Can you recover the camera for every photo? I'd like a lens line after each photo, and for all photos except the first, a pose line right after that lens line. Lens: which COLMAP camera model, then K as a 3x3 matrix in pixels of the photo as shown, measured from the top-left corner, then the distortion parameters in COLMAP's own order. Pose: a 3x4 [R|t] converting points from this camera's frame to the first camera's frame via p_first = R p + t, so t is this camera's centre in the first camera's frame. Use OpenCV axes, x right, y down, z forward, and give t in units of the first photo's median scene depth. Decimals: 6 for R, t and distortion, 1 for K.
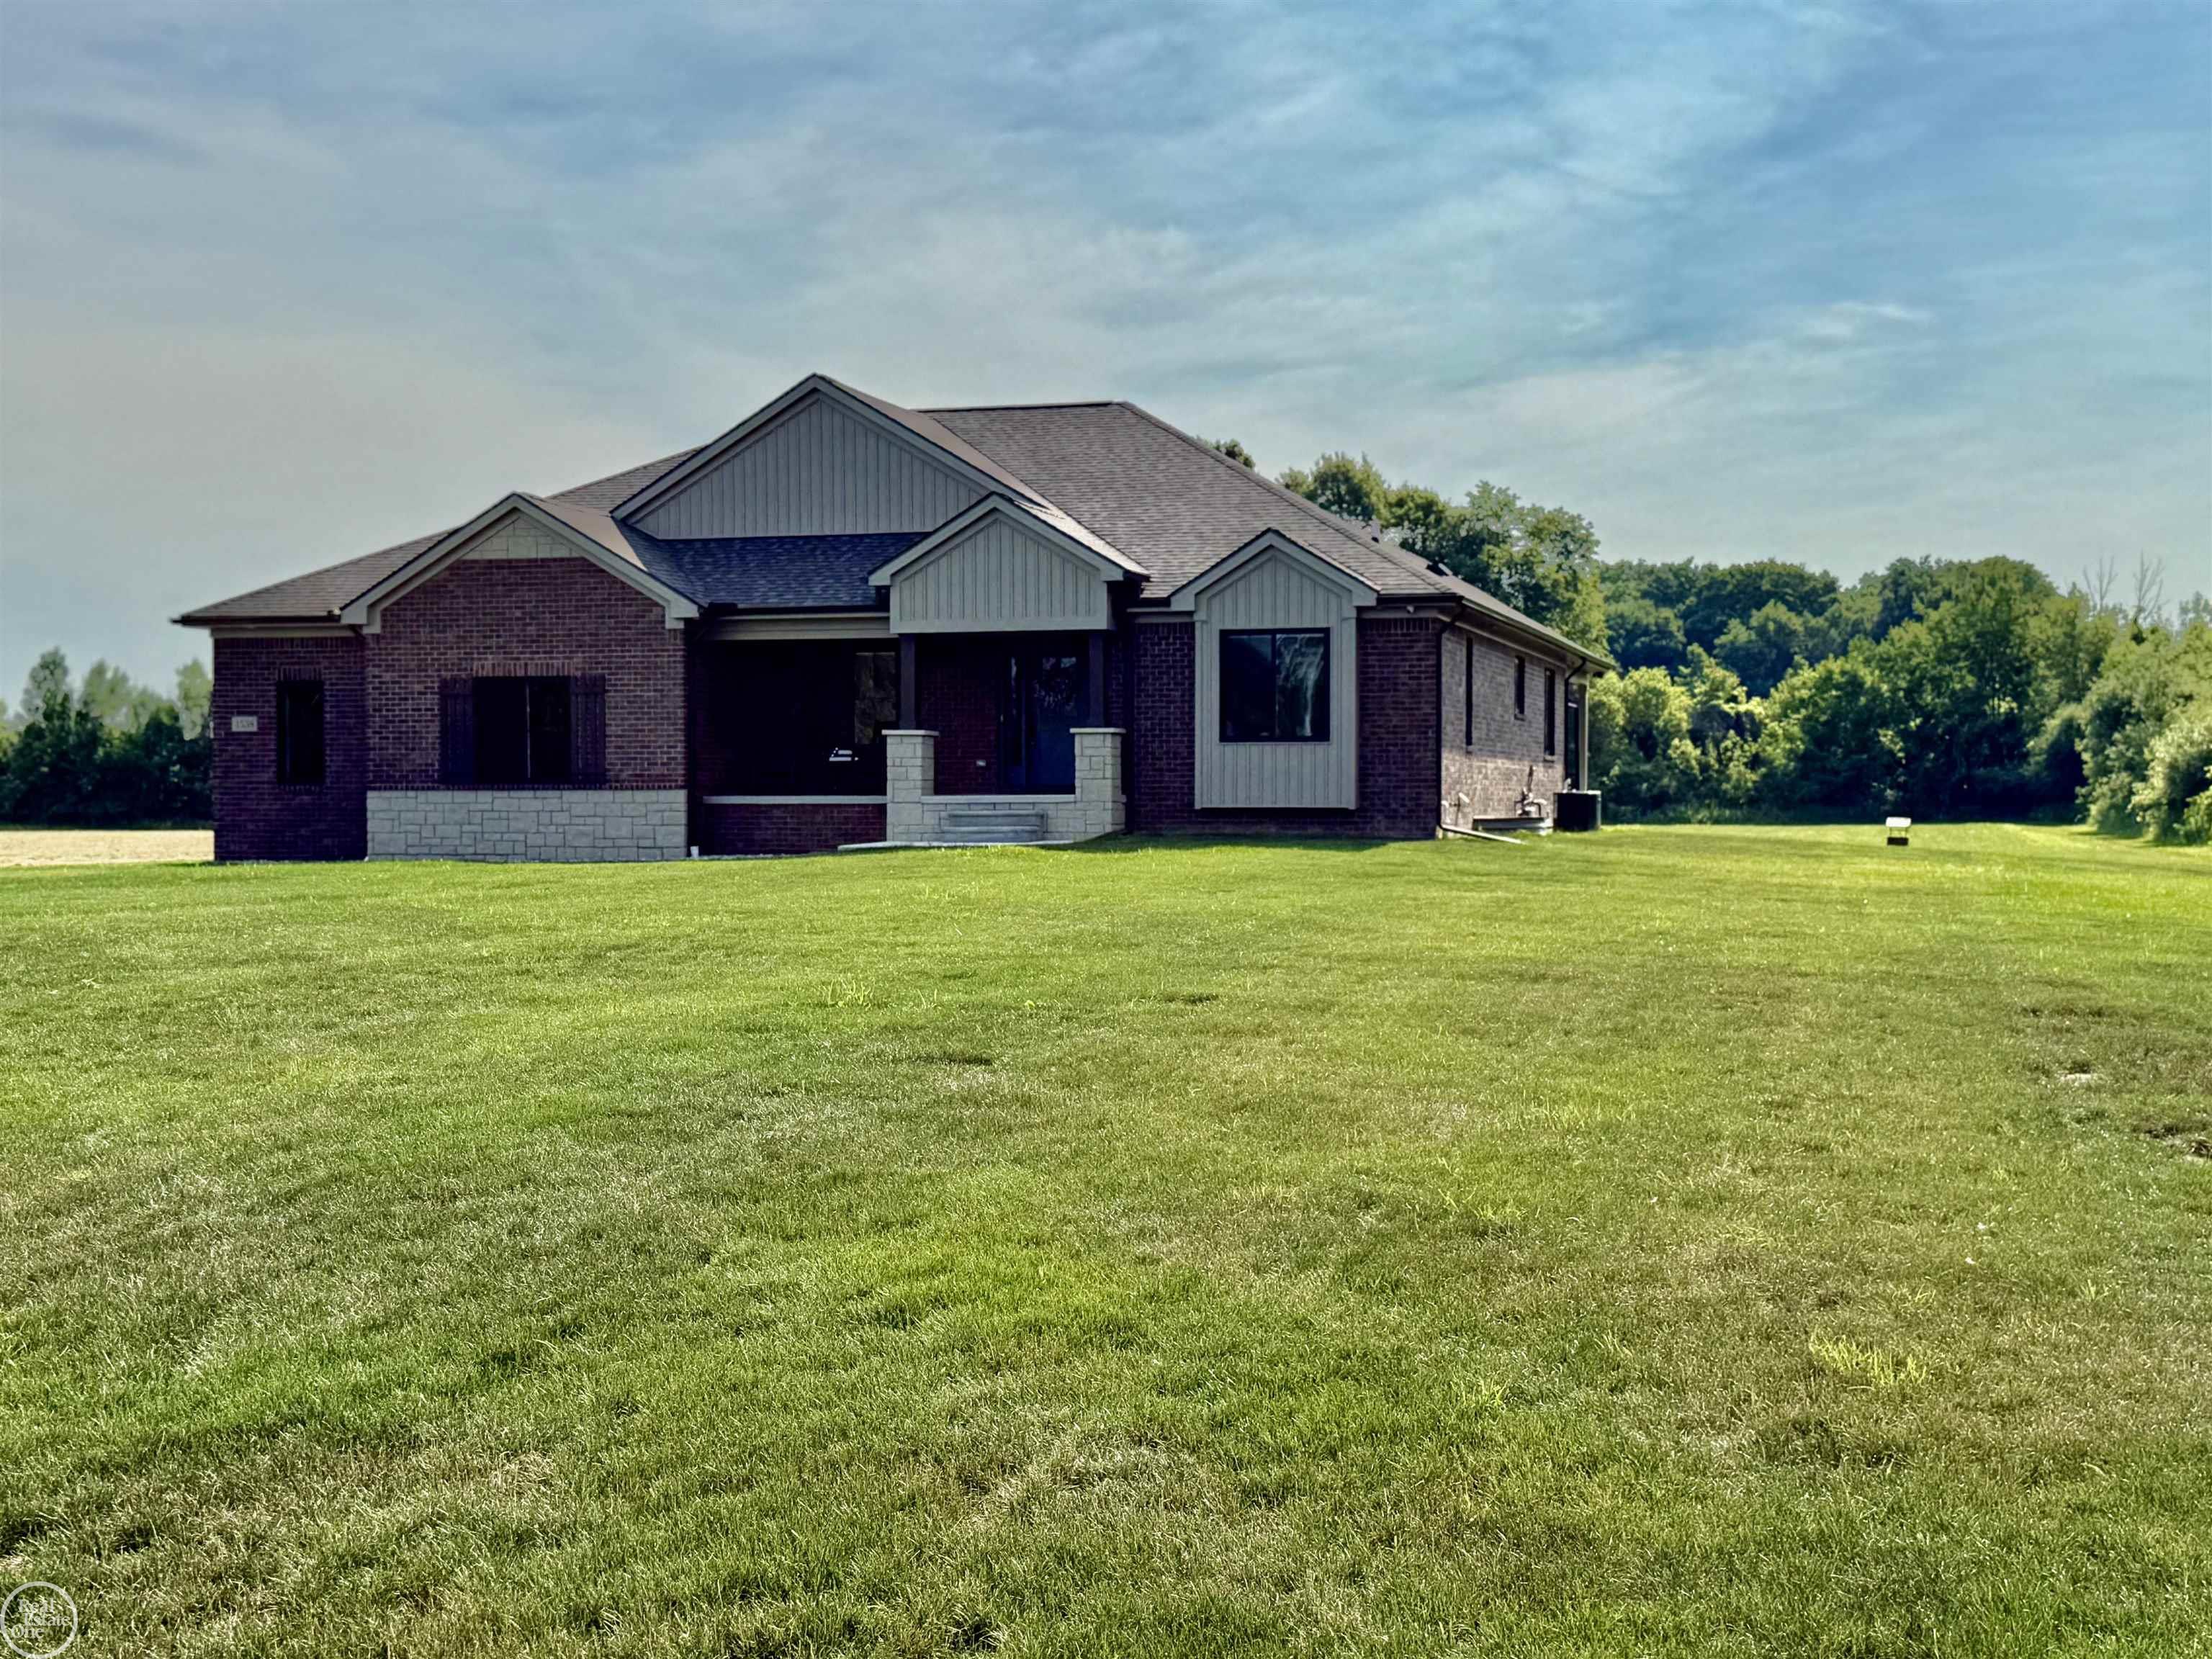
lens RADIAL K [[2748.6, 0, 1119.3], [0, 2748.6, 920.7], [0, 0, 1]] dist [0.105863, 0.000000]
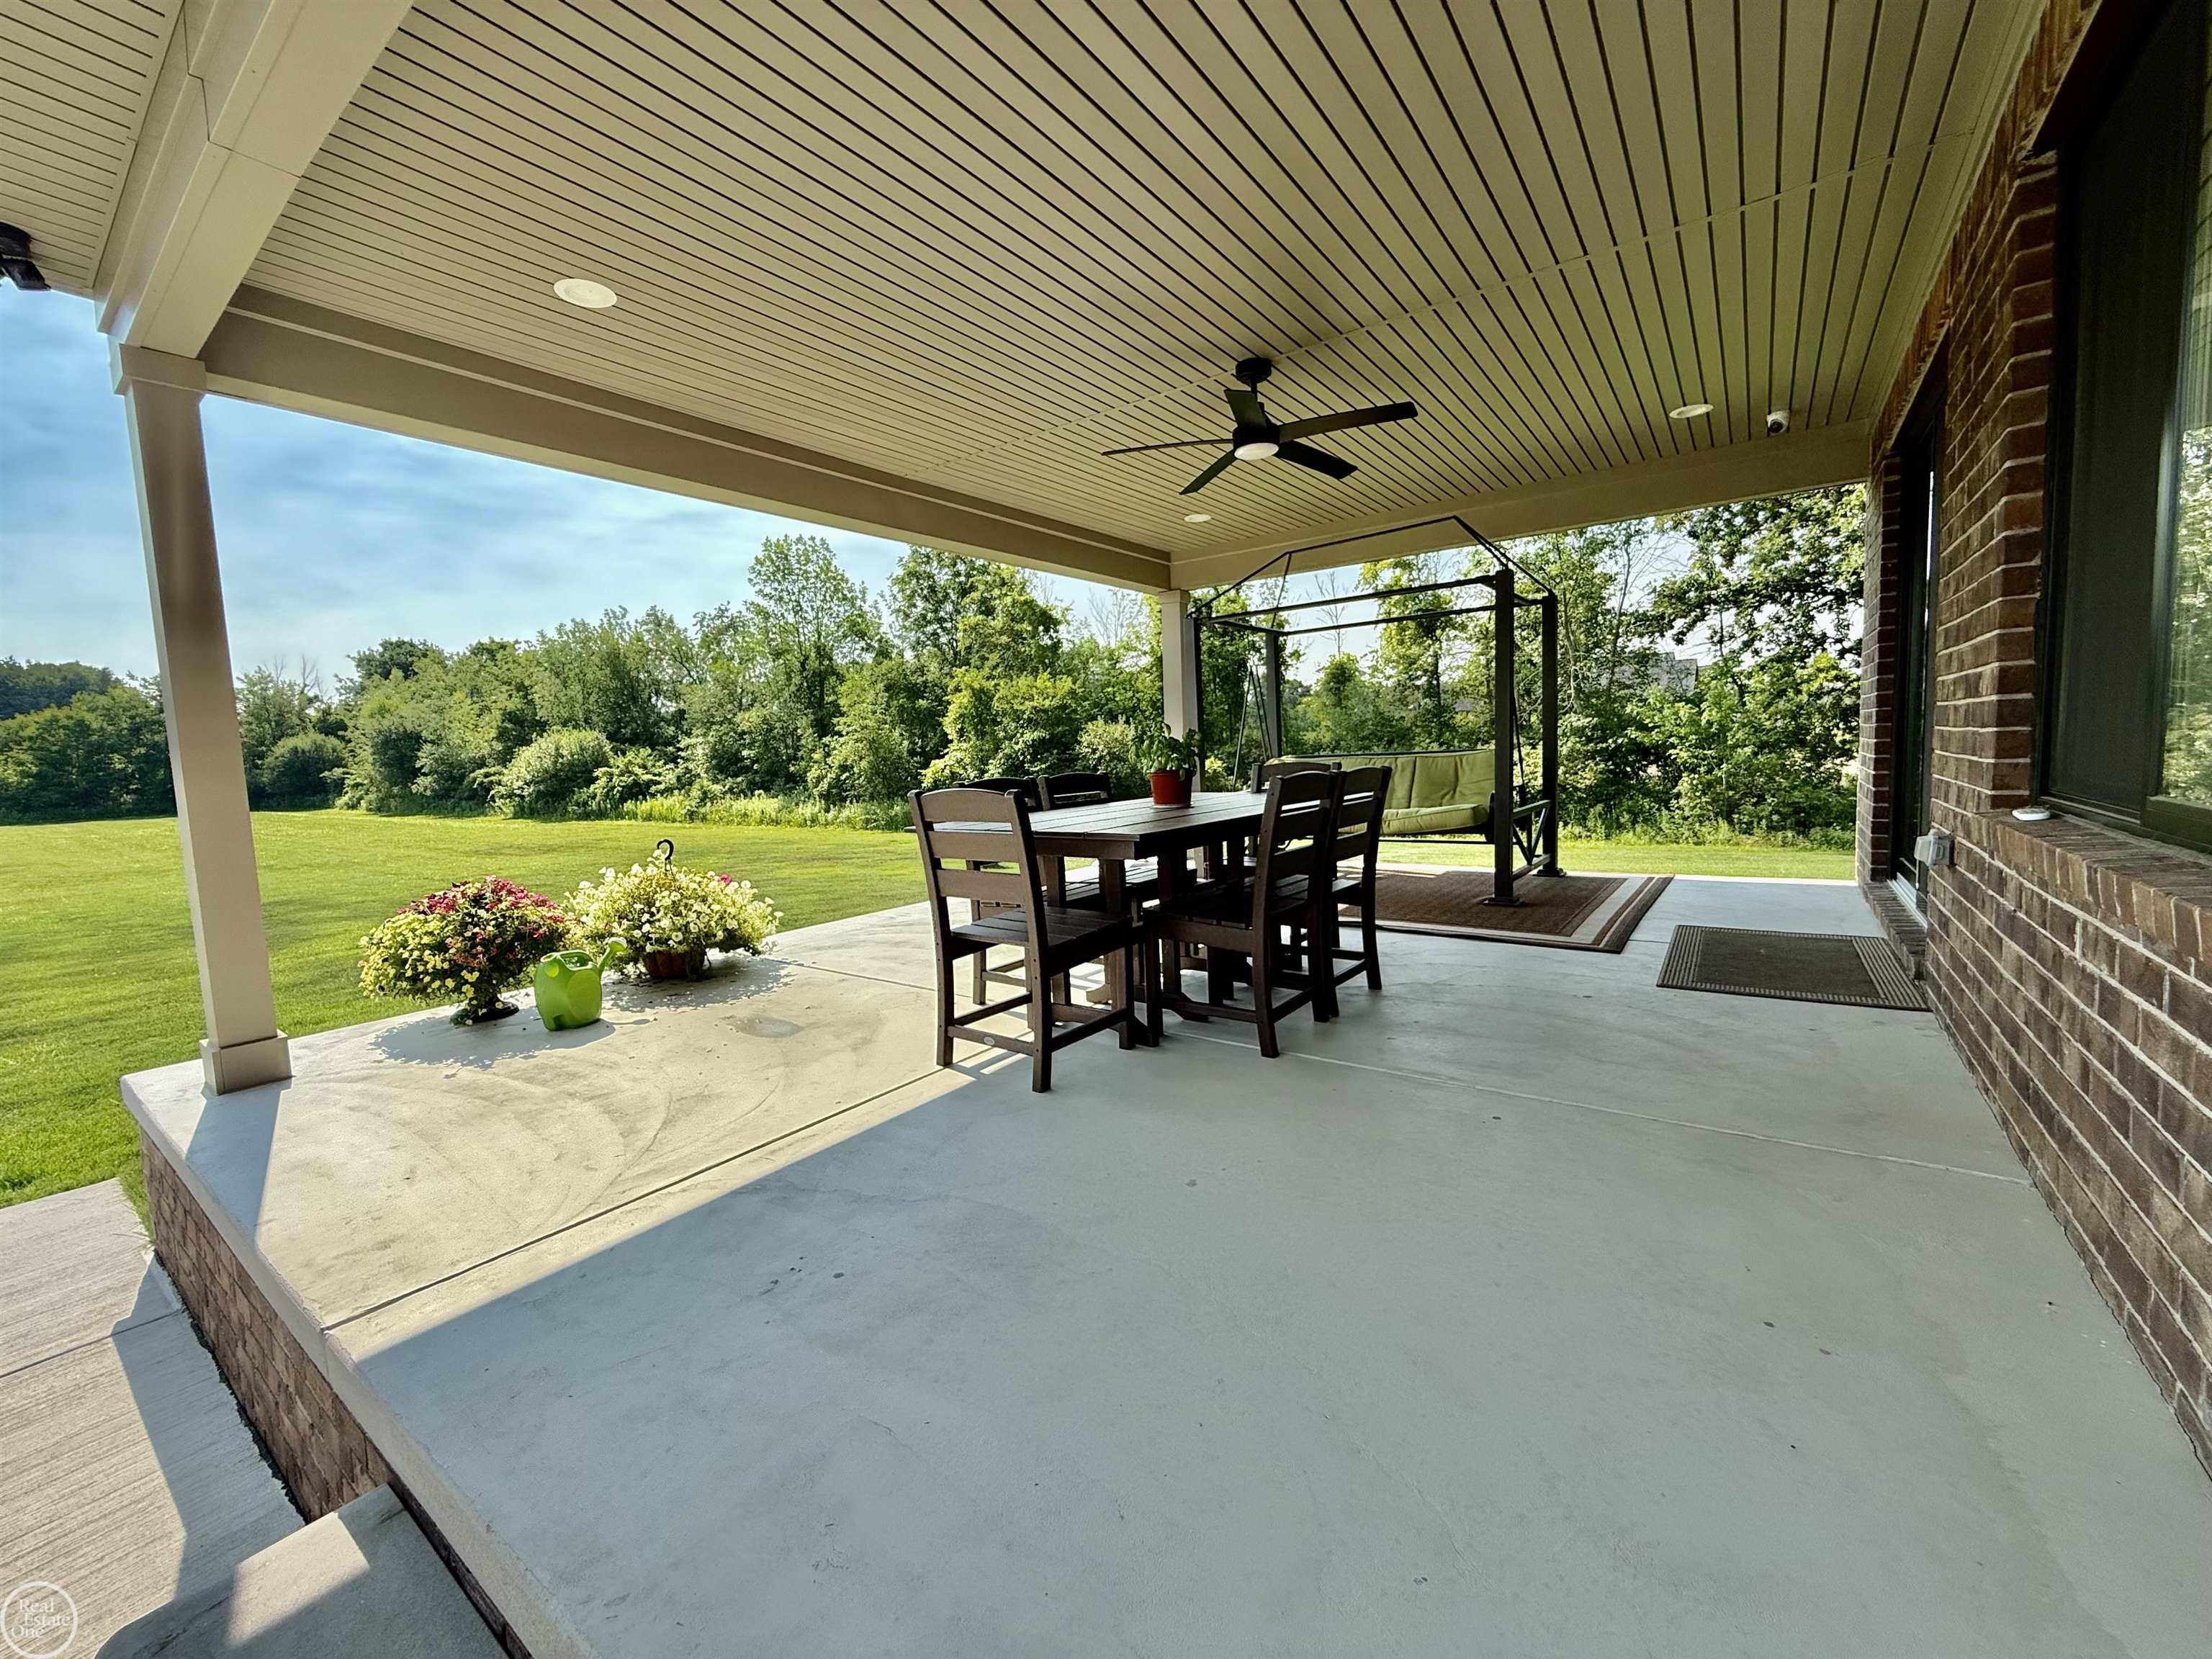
lens RADIAL K [[886.4, 0, 1105.7], [0, 886.4, 826.2], [0, 0, 1]] dist [-0.001400, 0.000511]
pose [[0.352039, -0.095189, 0.931132, 0.047583], [0.082111, 0.994121, 0.070584, -0.085289], [-0.932377, 0.051608, 0.357786, 1.344184]]
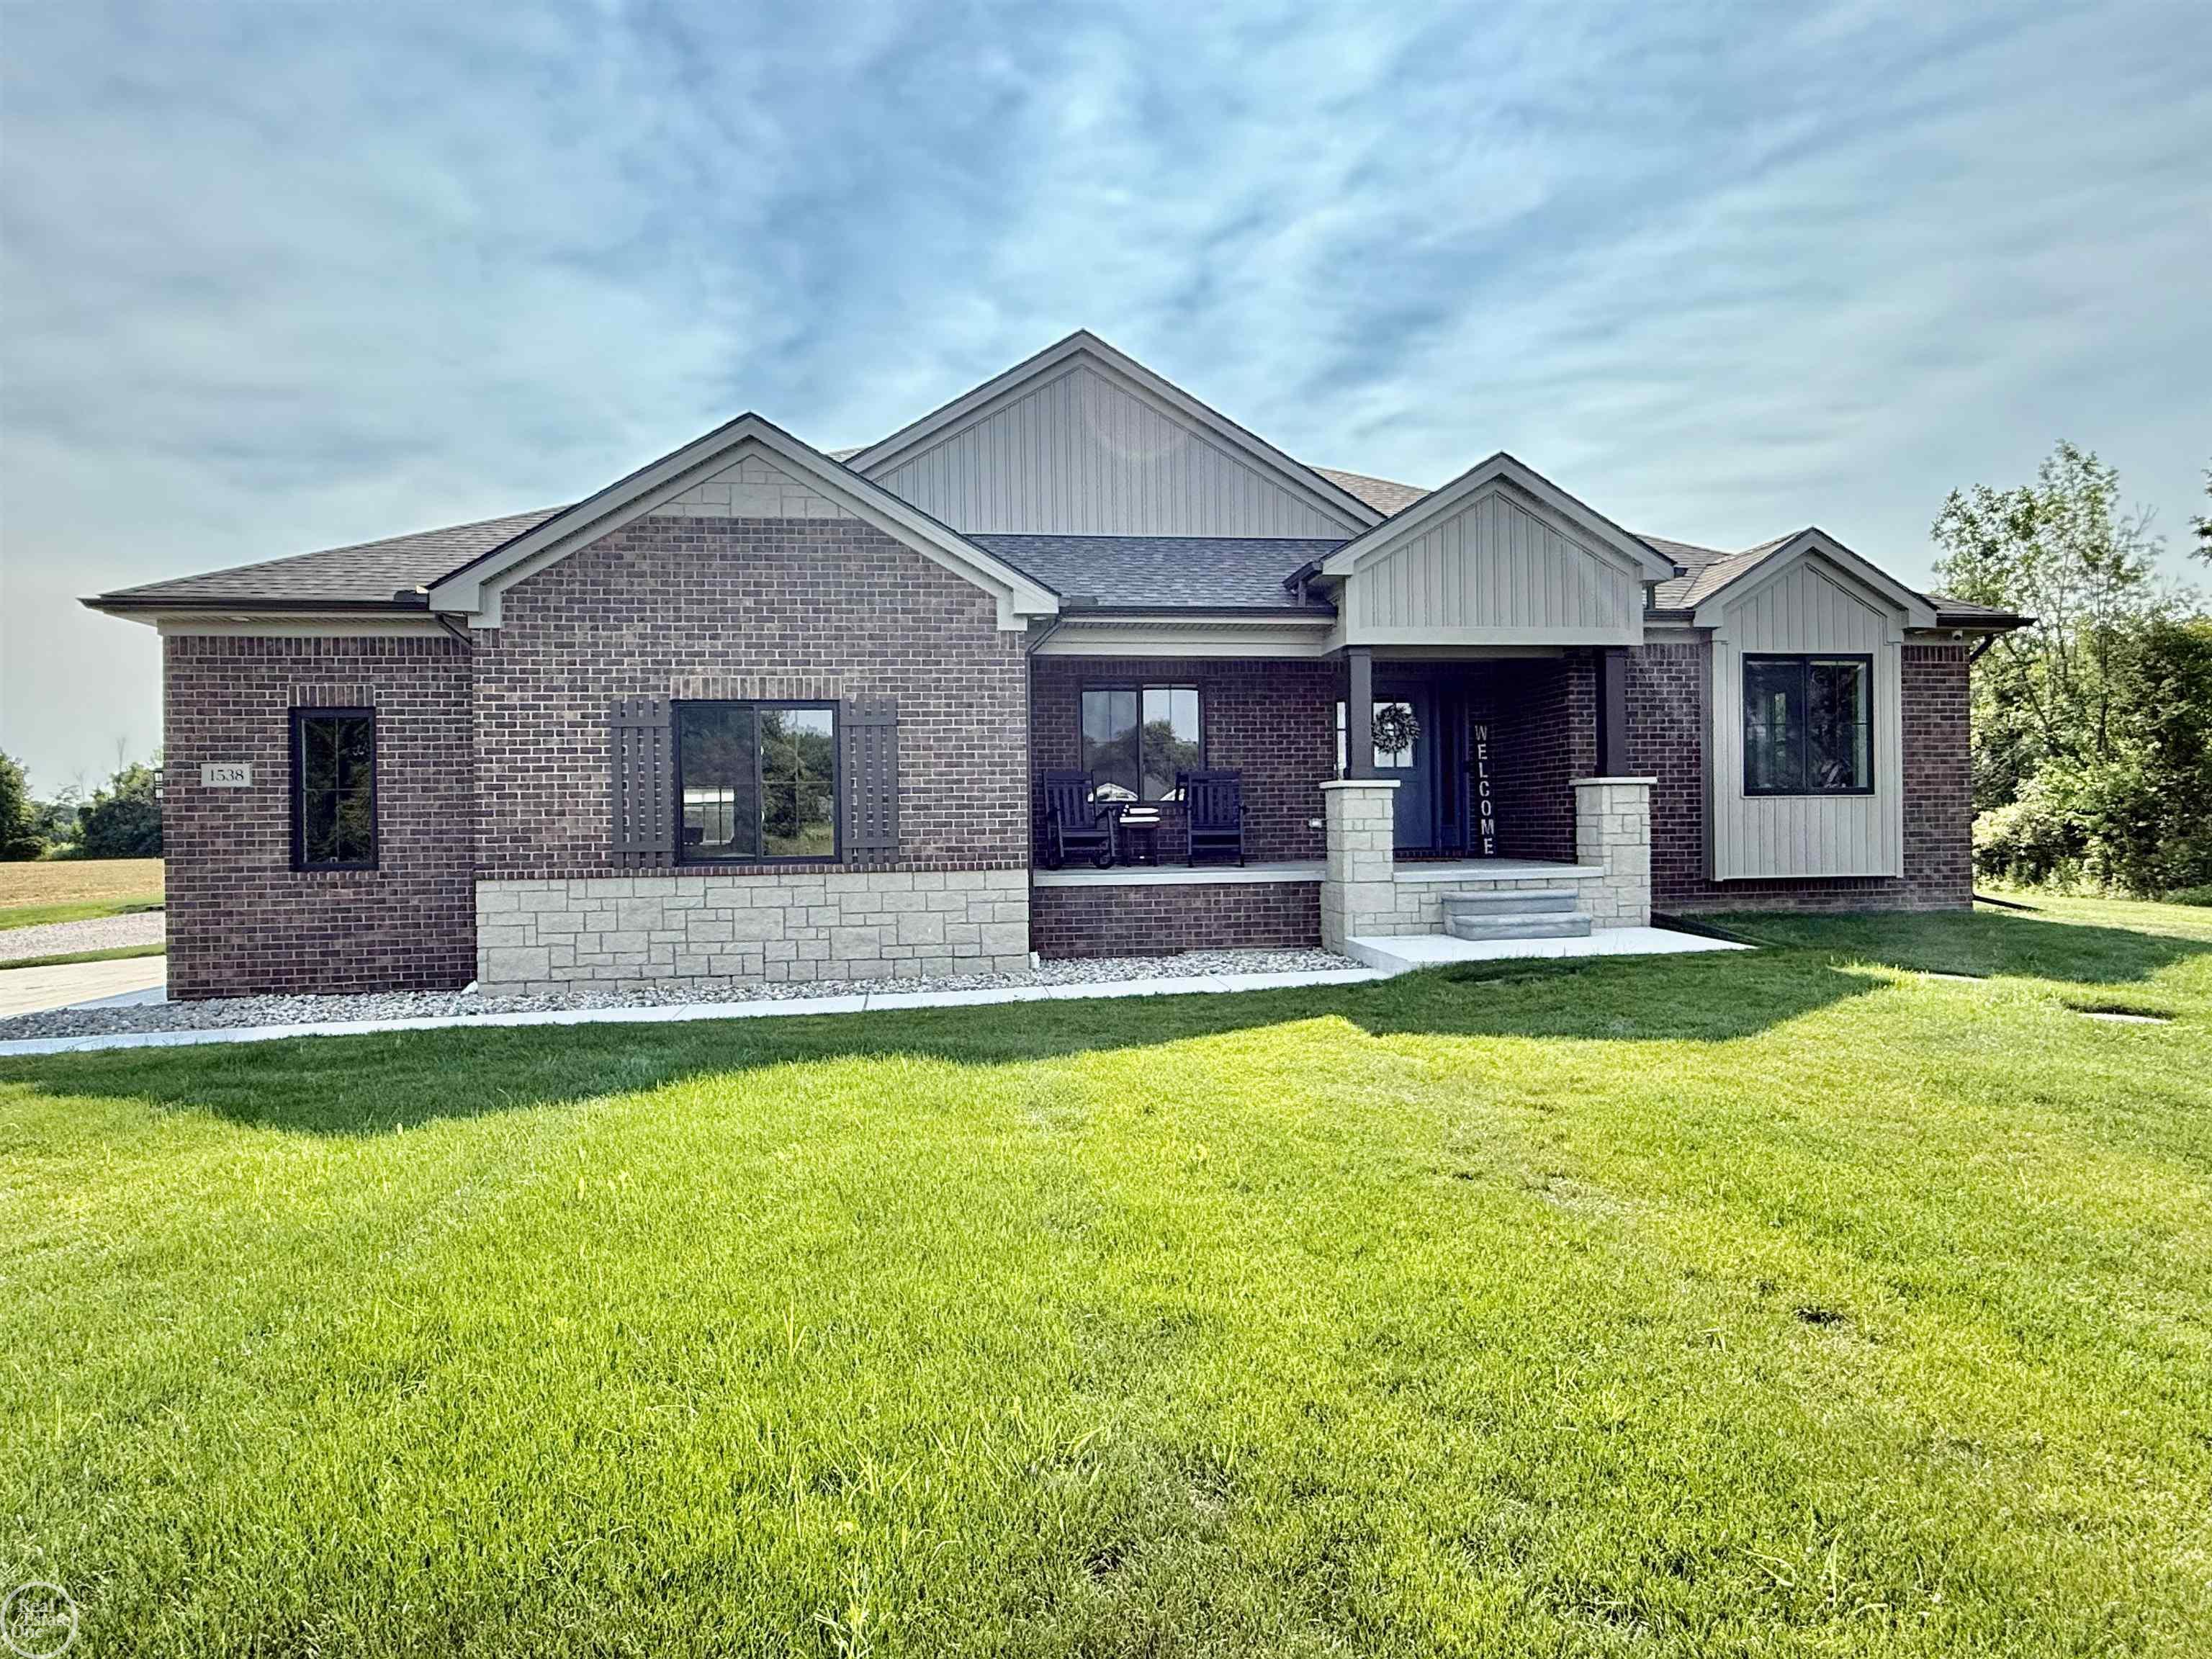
lens RADIAL K [[1271.0, 0, 1122.4], [0, 1271.0, 840.7], [0, 0, 1]] dist [0.000544, 0.001522]
pose [[0.921351, -0.016827, 0.388367, -0.251742], [0.028850, 0.999267, -0.025148, -0.045153], [-0.387659, 0.034374, 0.921162, 0.690176]]
